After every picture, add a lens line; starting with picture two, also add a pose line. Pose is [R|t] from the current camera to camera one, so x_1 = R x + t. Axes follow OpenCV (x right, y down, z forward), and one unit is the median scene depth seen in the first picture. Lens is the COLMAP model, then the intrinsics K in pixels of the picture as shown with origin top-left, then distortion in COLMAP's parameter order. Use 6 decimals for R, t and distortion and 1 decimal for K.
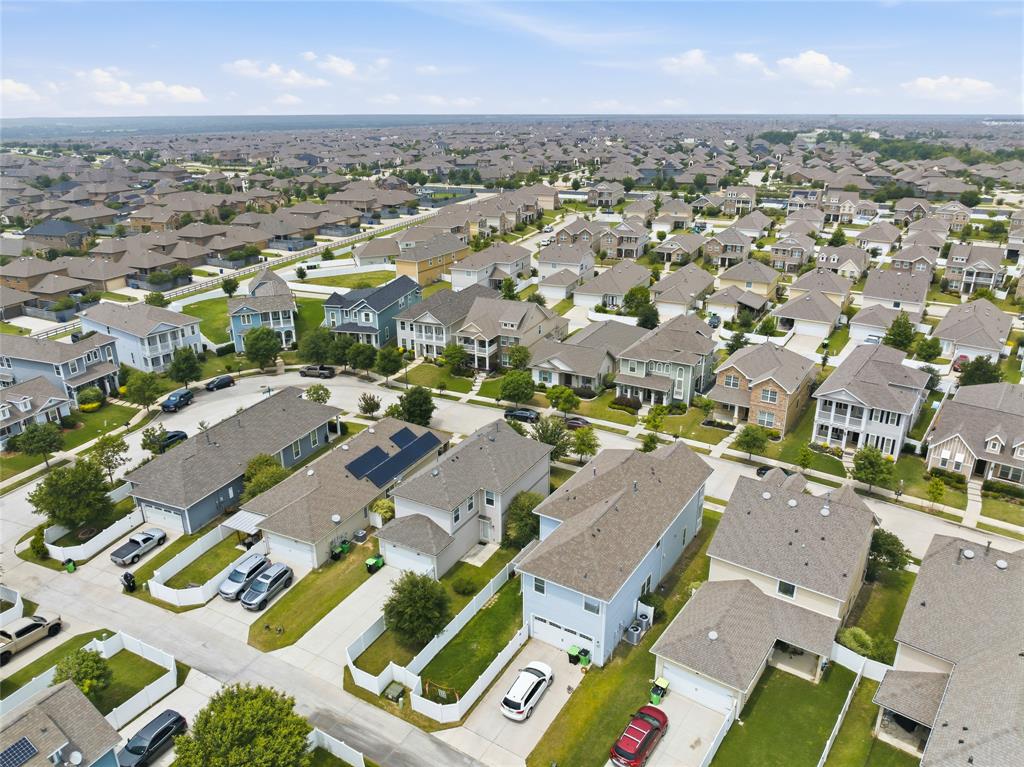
lens RADIAL K [[724.2, 0, 508.3], [0, 724.2, 385.1], [0, 0, 1]] dist [-0.036926, -0.001790]
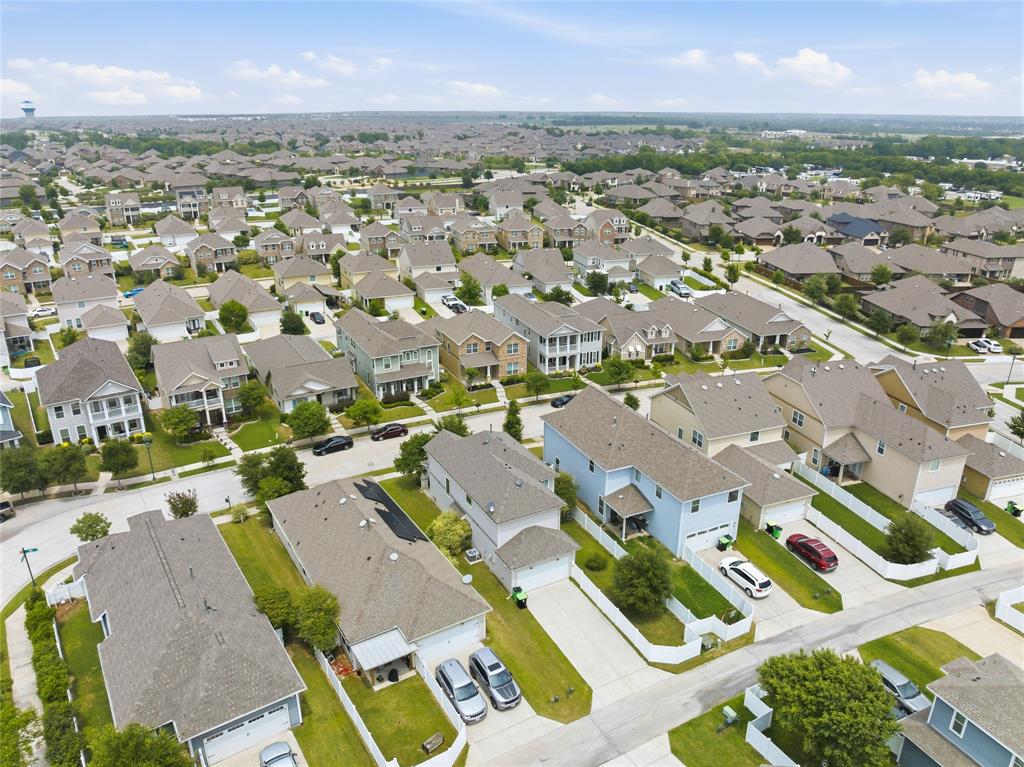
lens RADIAL K [[743.6, 0, 512.0], [0, 743.6, 337.8], [0, 0, 1]] dist [-0.049691, -0.001874]
pose [[0.539806, -0.243864, 0.805693, -0.573157], [0.294844, 0.951261, 0.090382, -0.104316], [-0.788465, 0.188765, 0.585398, 0.255202]]
